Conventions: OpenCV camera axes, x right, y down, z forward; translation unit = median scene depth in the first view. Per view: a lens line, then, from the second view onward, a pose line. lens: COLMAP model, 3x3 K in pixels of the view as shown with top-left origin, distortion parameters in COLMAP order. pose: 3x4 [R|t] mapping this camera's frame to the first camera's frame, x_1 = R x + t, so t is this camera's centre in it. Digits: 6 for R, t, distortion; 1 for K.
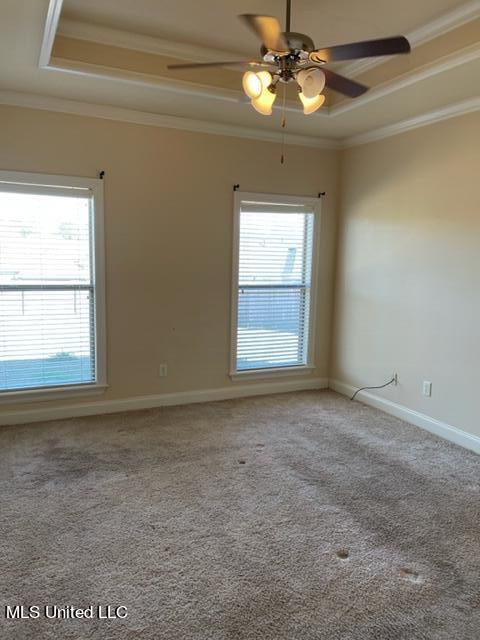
lens RADIAL K [[481.9, 0, 236.6], [0, 481.9, 327.3], [0, 0, 1]] dist [0.067983, -0.097966]
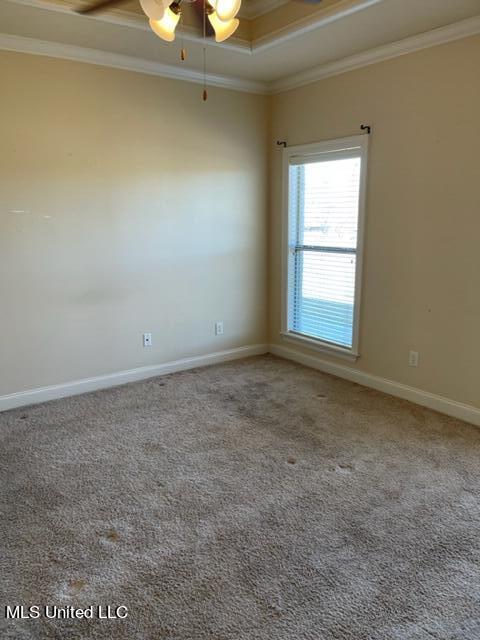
lens RADIAL K [[481.9, 0, 236.6], [0, 481.9, 327.3], [0, 0, 1]] dist [0.067983, -0.097966]
pose [[0.196016, 0.203031, -0.959352, 0.692462], [-0.143181, 0.973772, 0.176828, -0.079633], [0.970091, 0.102700, 0.219945, 0.636512]]
